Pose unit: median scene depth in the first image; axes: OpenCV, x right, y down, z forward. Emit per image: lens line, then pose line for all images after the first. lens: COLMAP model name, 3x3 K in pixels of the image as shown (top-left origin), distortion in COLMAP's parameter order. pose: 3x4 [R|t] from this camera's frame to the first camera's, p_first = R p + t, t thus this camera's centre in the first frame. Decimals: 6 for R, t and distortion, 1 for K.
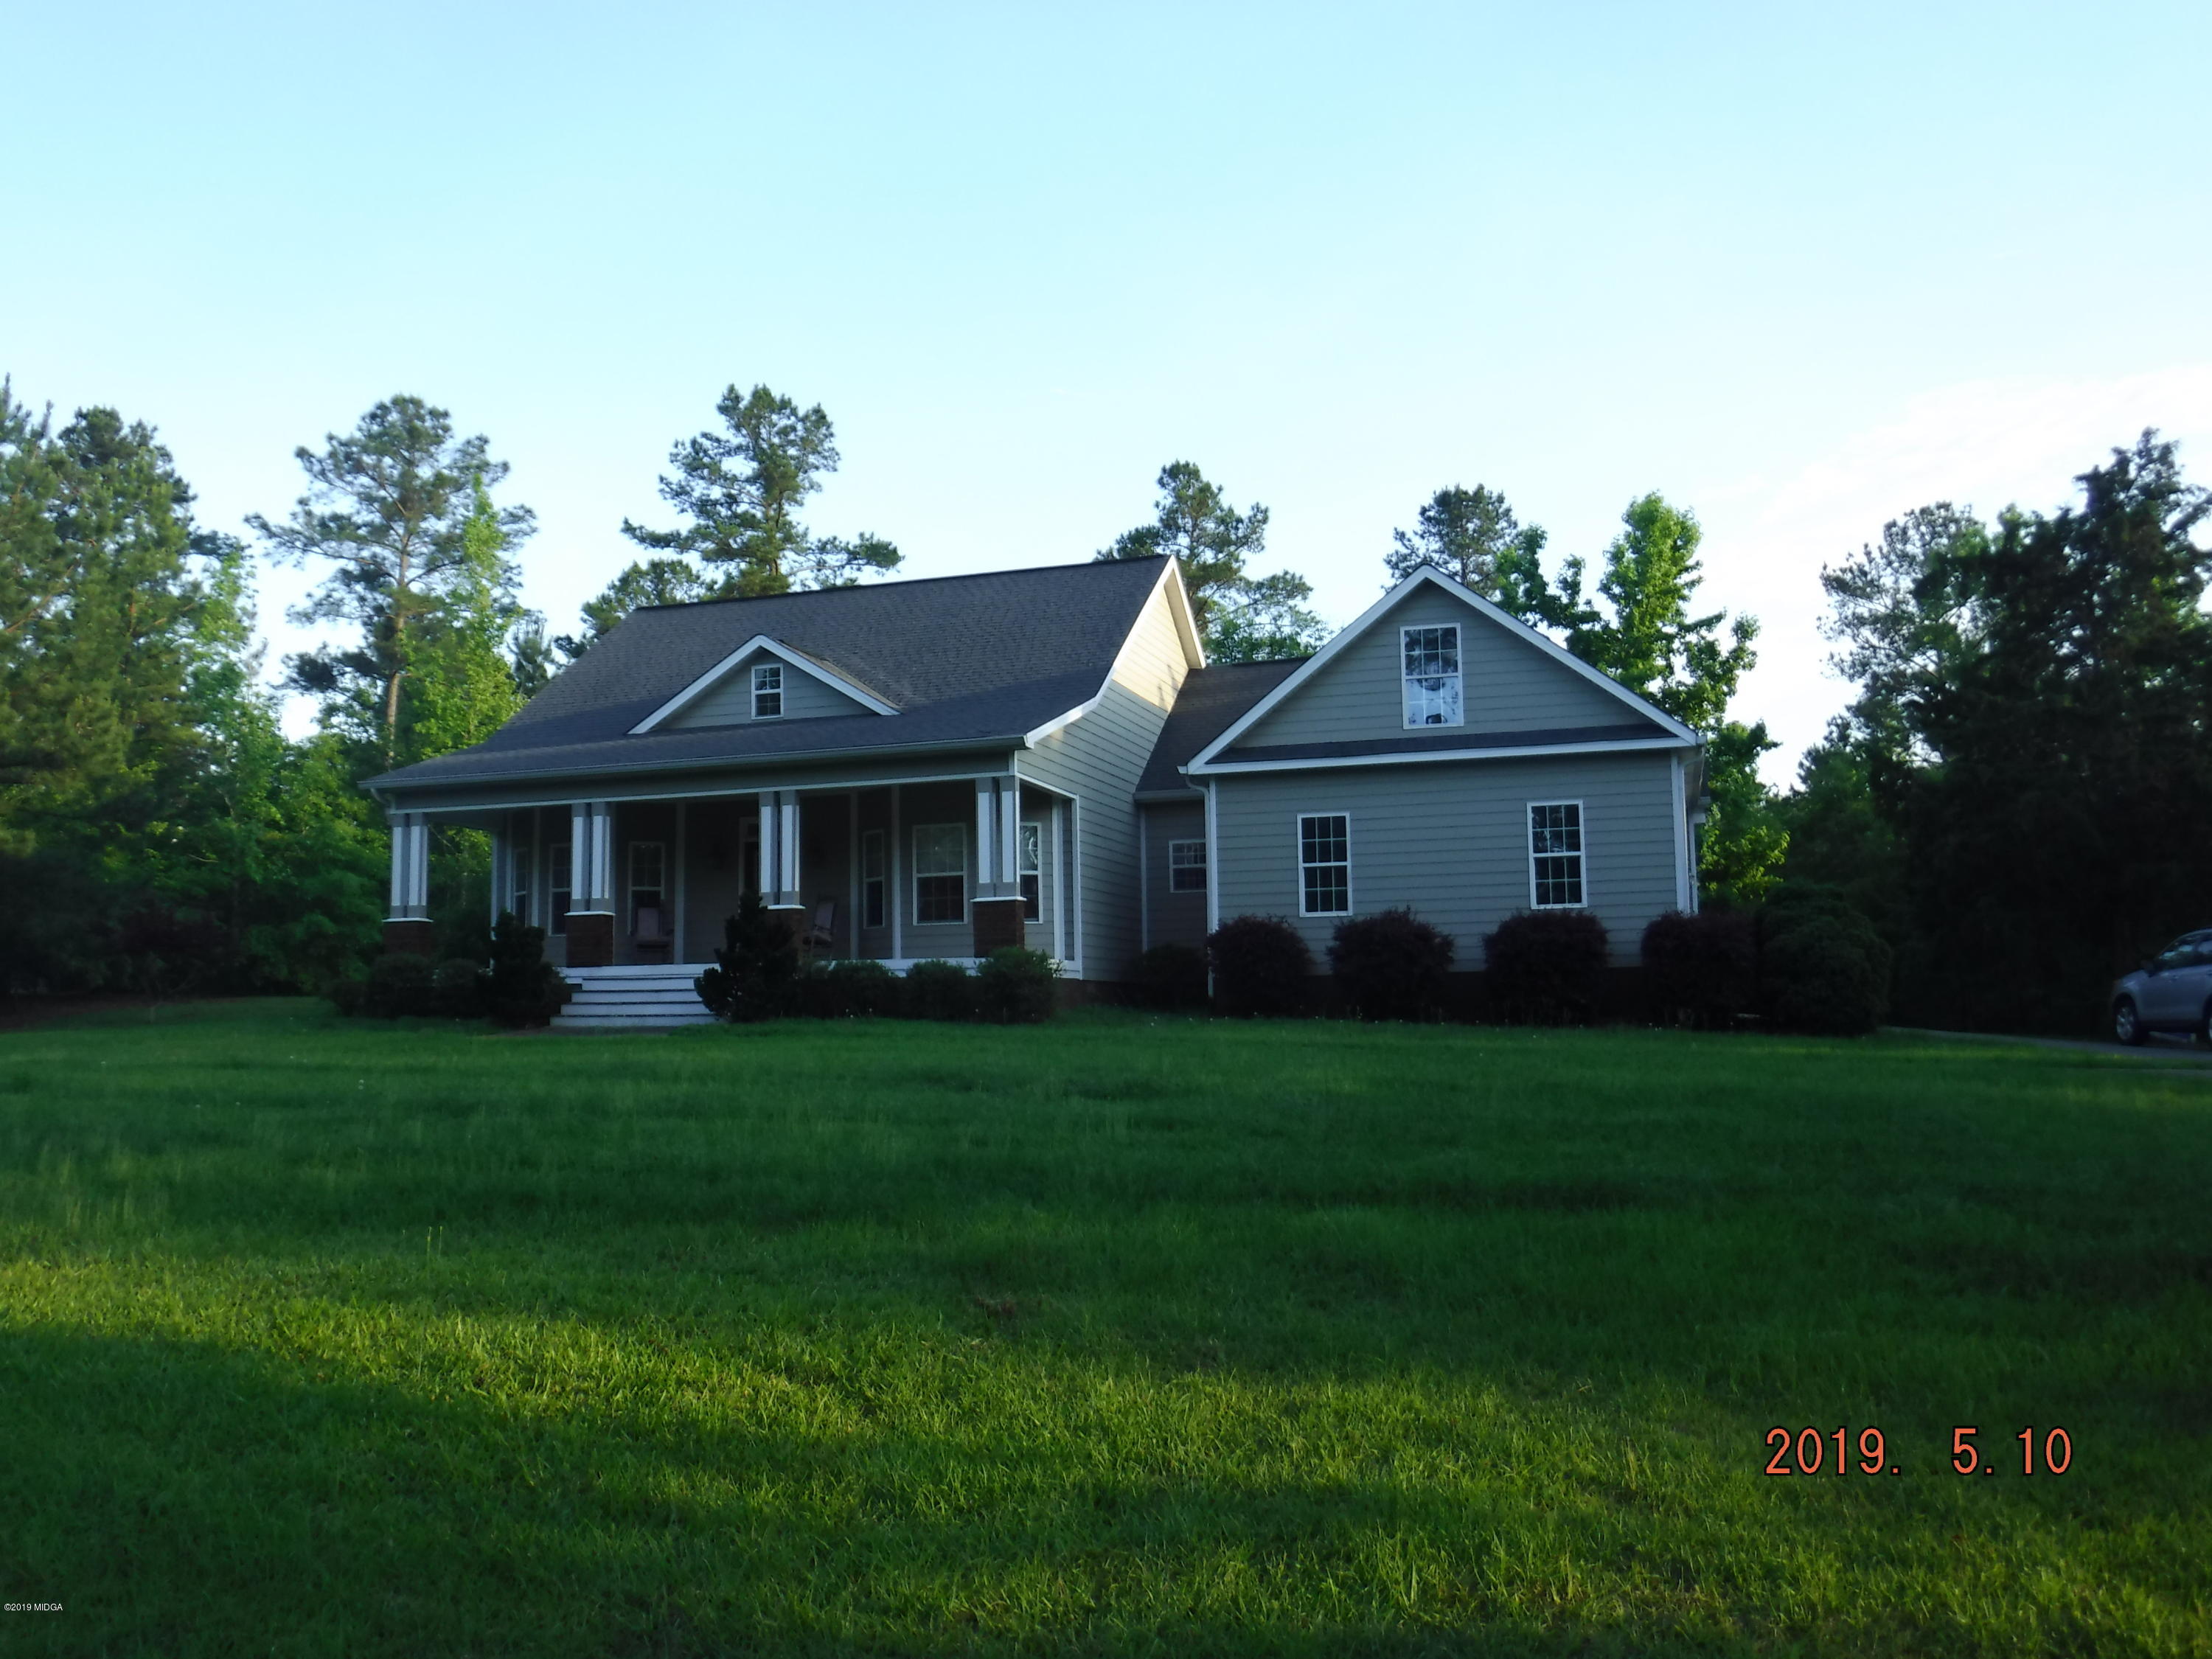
lens RADIAL K [[1805.7, 0, 1107.8], [0, 1805.7, 826.2], [0, 0, 1]] dist [-0.109952, 0.040570]
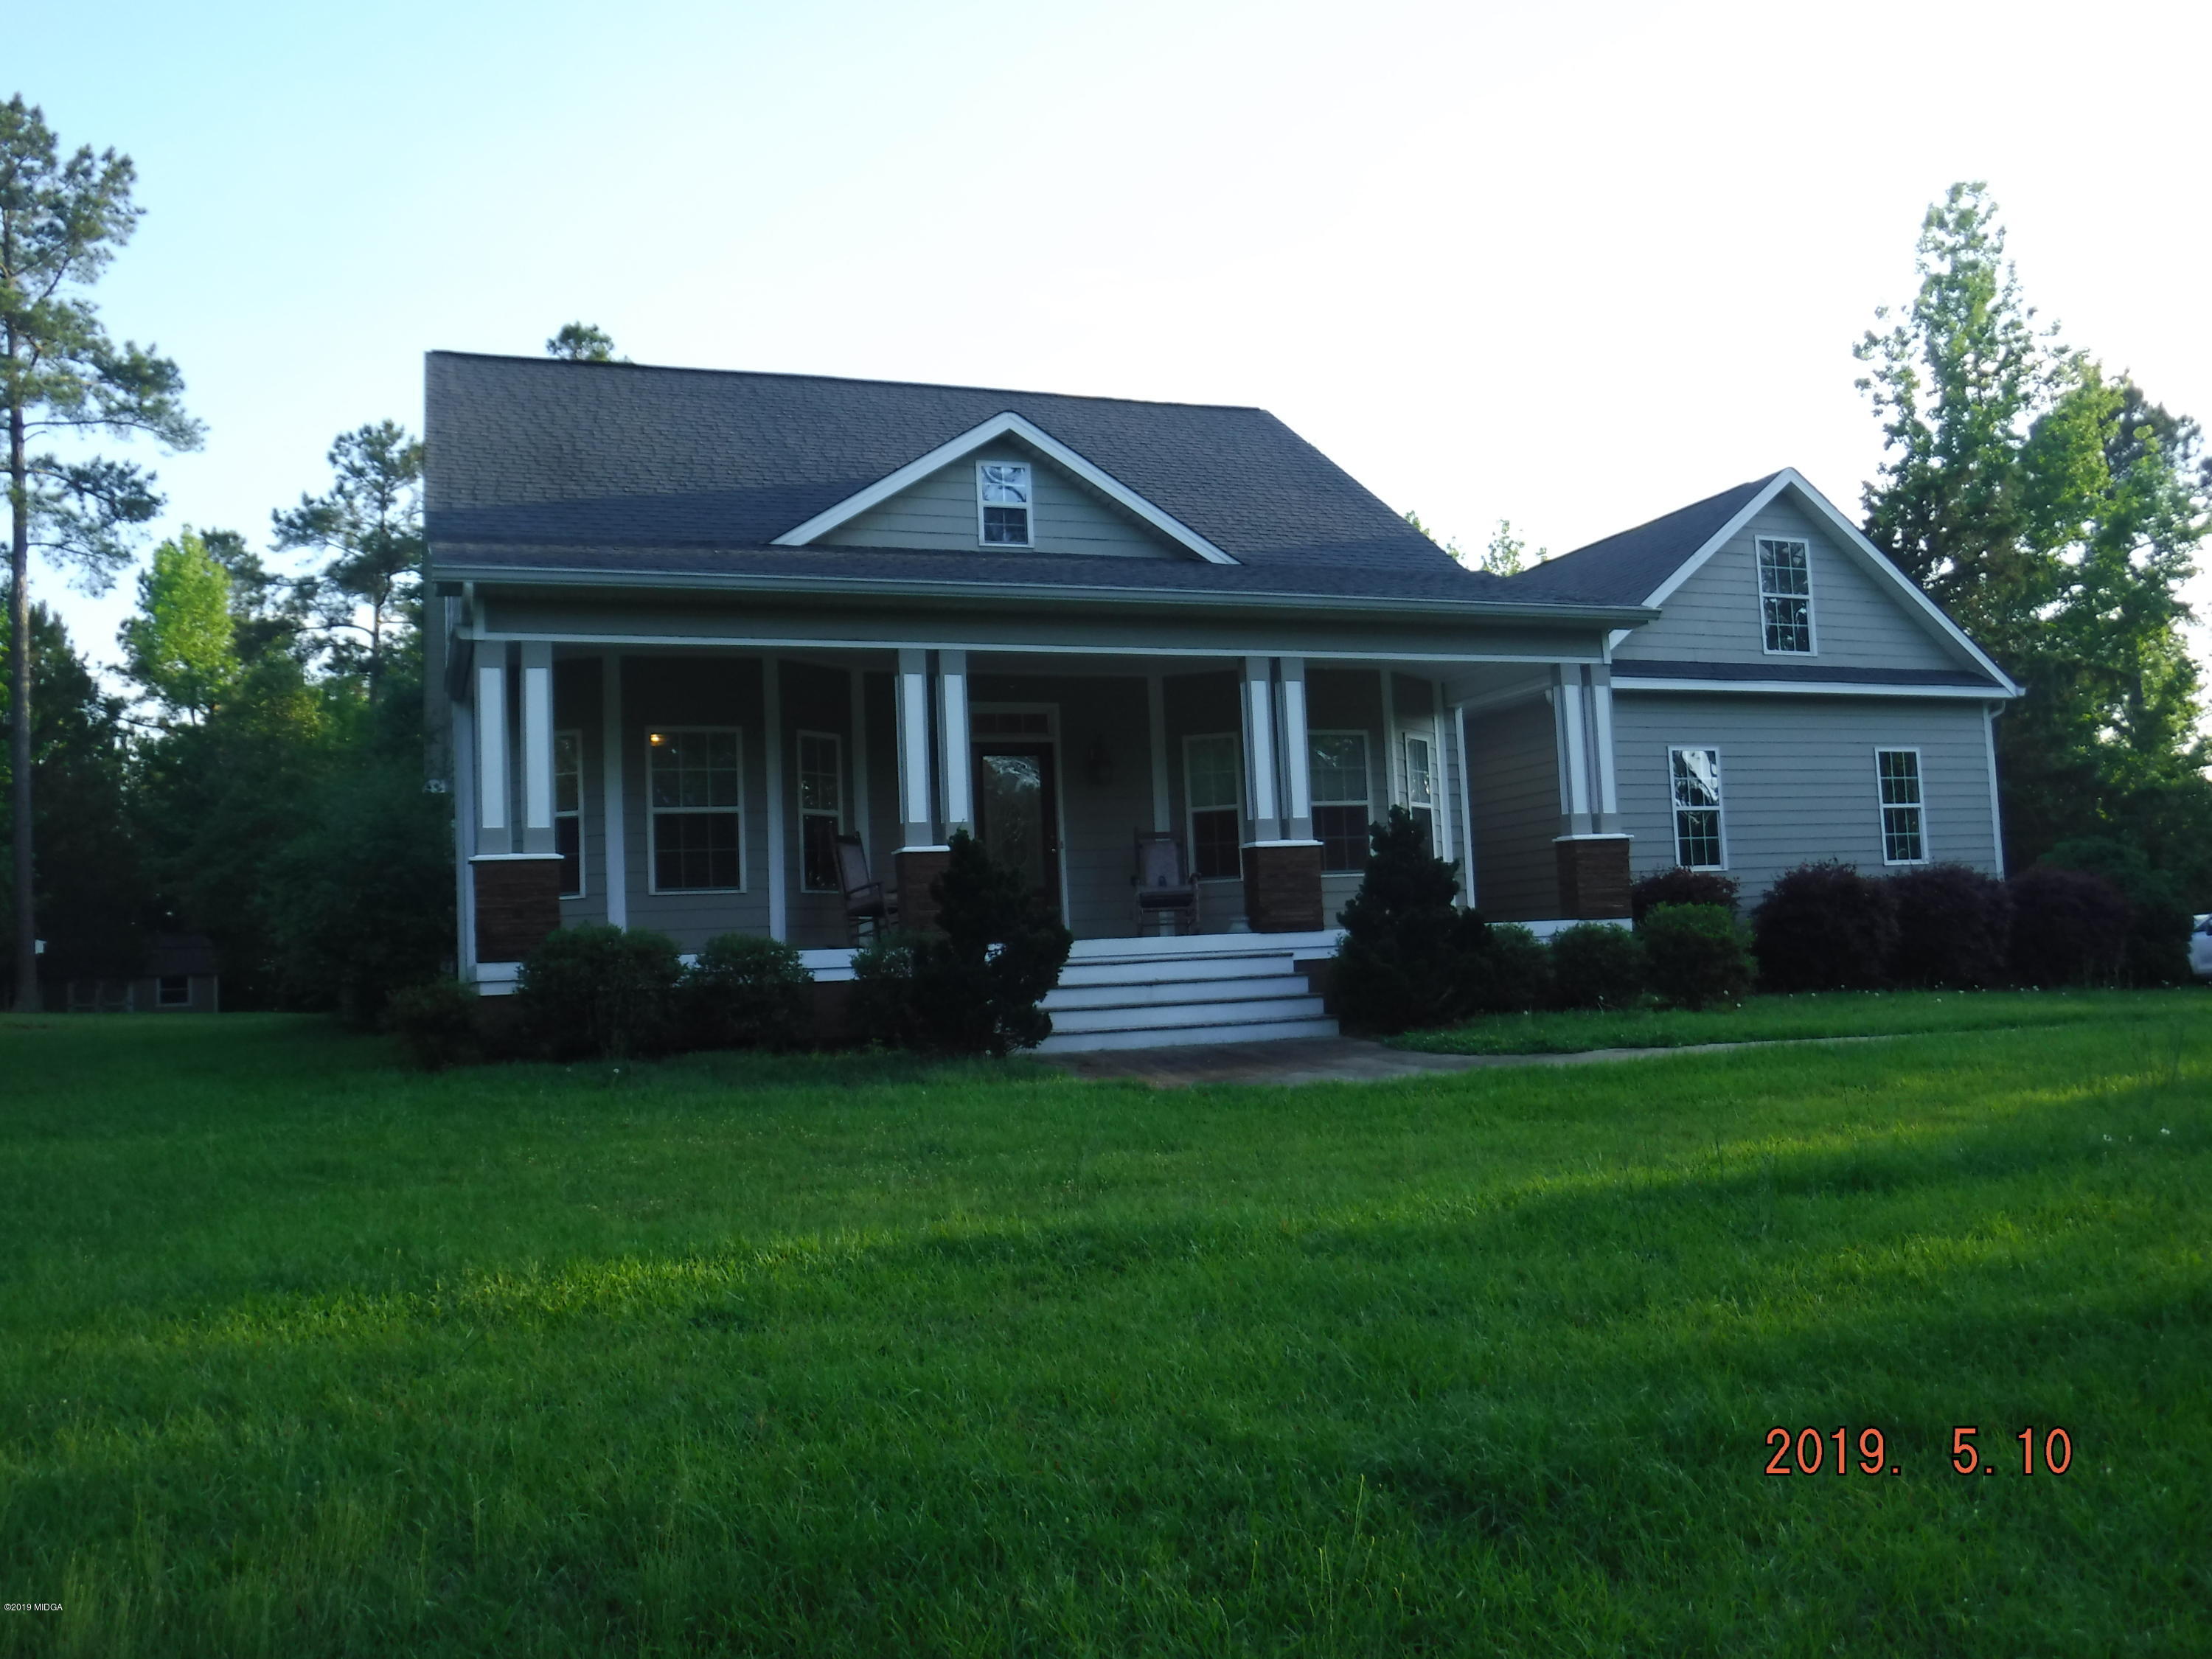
lens RADIAL K [[1805.7, 0, 1103.8], [0, 1805.7, 834.6], [0, 0, 1]] dist [-0.109952, 0.040570]
pose [[0.765452, 0.026234, 0.642958, -0.611601], [-0.034767, 0.999395, 0.000614, 0.042144], [-0.642553, -0.022824, 0.765902, 0.540729]]
